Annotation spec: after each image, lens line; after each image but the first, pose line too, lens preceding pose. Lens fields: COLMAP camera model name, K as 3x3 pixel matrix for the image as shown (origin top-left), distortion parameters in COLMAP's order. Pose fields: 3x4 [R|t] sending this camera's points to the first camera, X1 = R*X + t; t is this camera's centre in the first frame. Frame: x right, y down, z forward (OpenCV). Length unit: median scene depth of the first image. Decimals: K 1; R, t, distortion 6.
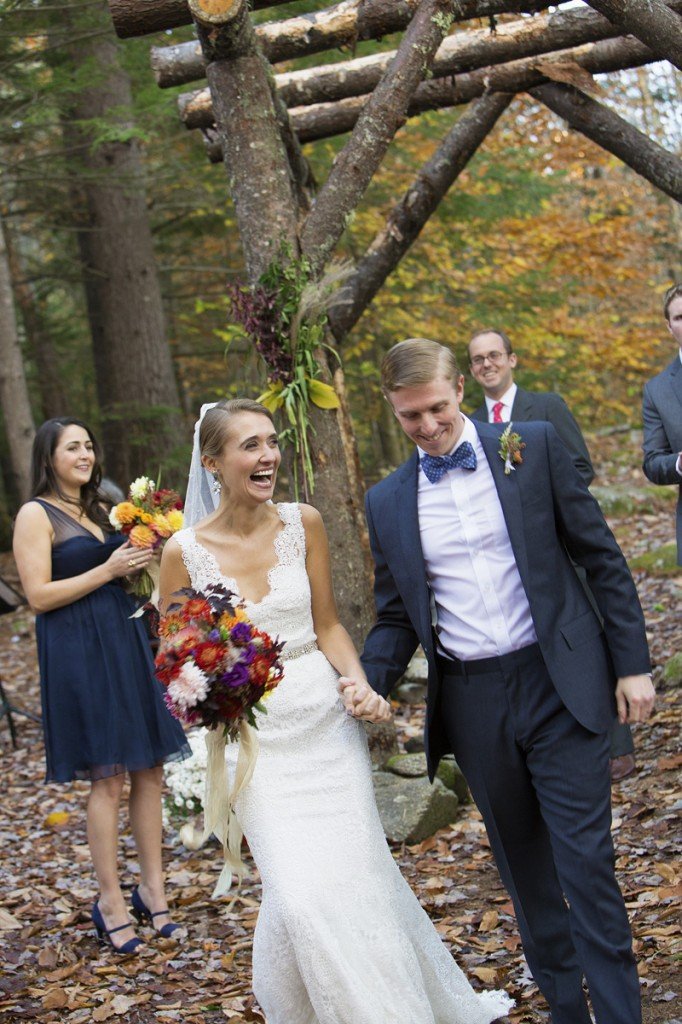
lens RADIAL K [[2324.9, 0, 341.0], [0, 2324.9, 512.0], [0, 0, 1]] dist [-0.372680, 0.418959]
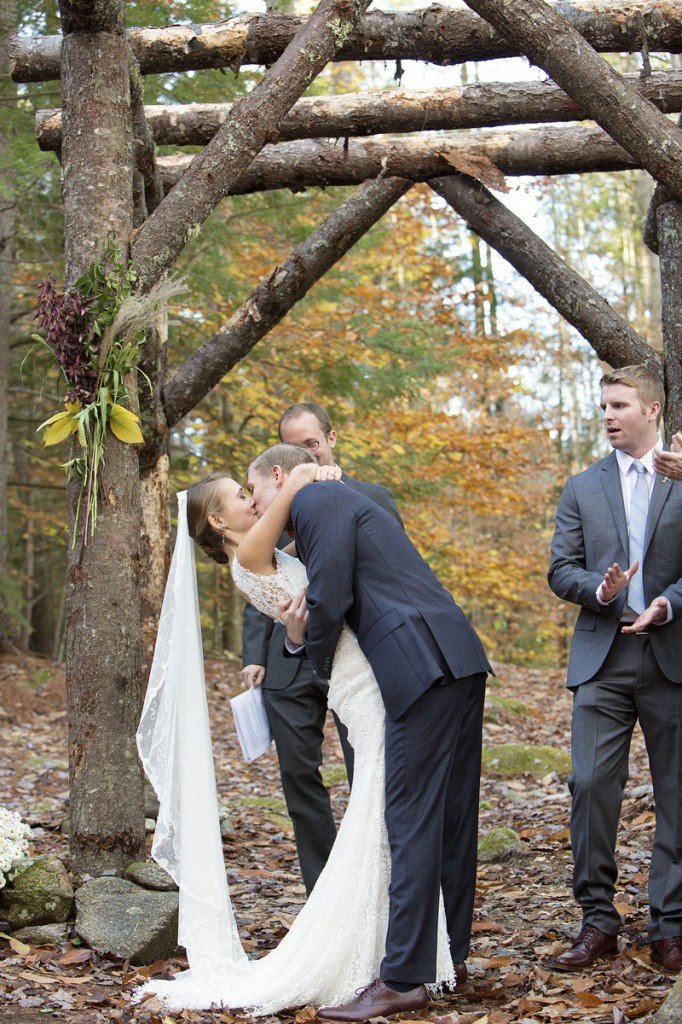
lens RADIAL K [[2324.9, 0, 341.0], [0, 2324.9, 512.0], [0, 0, 1]] dist [-0.372680, 0.418959]
pose [[0.985287, 0.165813, 0.041424, 0.039516], [-0.159447, 0.979067, -0.126512, 0.073972], [-0.061534, 0.118046, 0.991100, 0.160545]]
